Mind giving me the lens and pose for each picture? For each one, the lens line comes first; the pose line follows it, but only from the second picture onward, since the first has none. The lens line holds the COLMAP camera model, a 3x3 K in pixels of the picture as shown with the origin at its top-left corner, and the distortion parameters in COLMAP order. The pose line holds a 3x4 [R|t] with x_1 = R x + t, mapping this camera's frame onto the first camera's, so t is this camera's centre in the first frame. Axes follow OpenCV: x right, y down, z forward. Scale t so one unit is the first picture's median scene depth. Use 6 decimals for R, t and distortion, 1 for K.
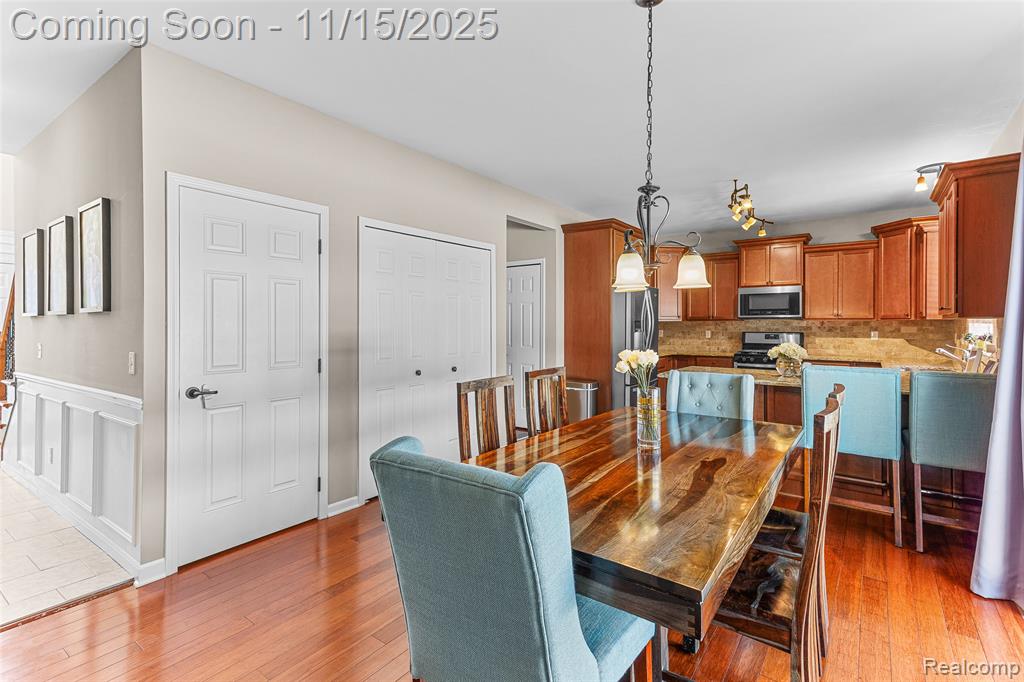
lens RADIAL K [[481.1, 0, 509.9], [0, 481.1, 321.7], [0, 0, 1]] dist [0.027364, 0.001642]
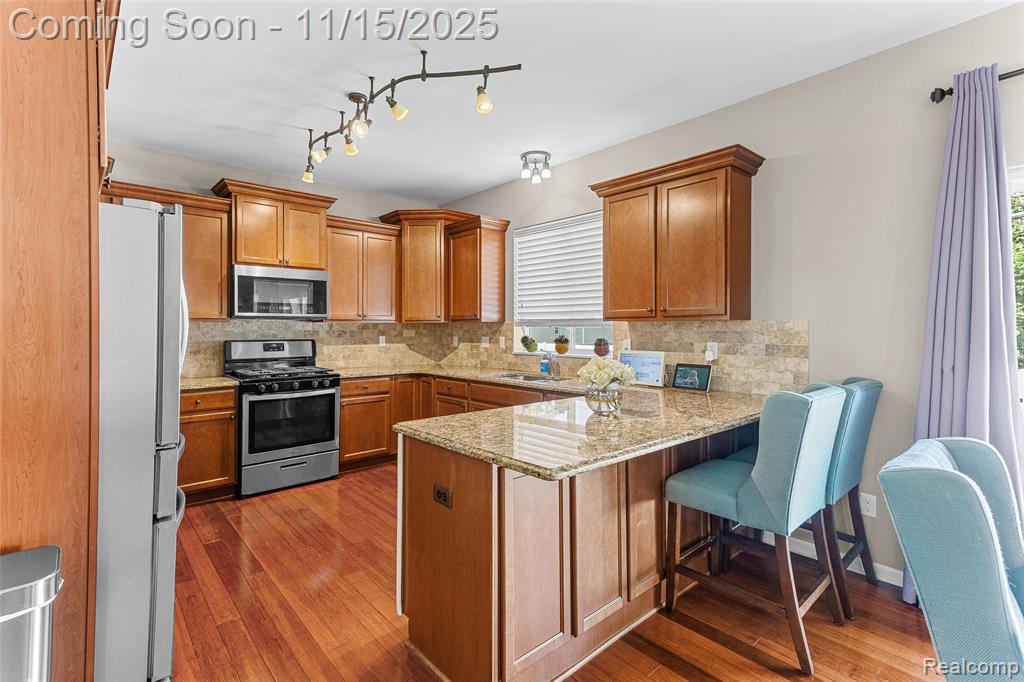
lens RADIAL K [[481.1, 0, 505.8], [0, 481.1, 323.2], [0, 0, 1]] dist [0.027364, 0.001642]
pose [[0.203291, 0.007671, 0.979088, -0.024175], [-0.004091, 0.999967, -0.006985, 0.003080], [-0.979110, -0.002586, 0.203316, 0.638219]]
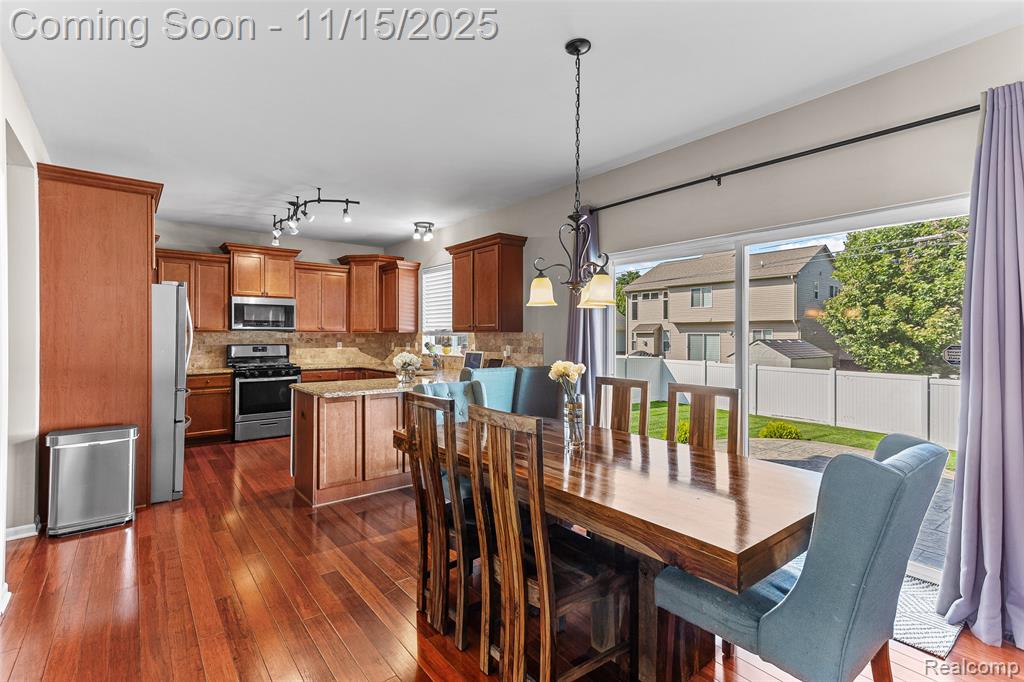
lens RADIAL K [[481.1, 0, 507.9], [0, 481.1, 331.3], [0, 0, 1]] dist [0.027364, 0.001642]
pose [[0.259761, 0.007824, 0.965641, -0.296777], [-0.004794, 0.999965, -0.006812, -0.000578], [-0.965661, -0.002860, 0.259789, 0.301414]]
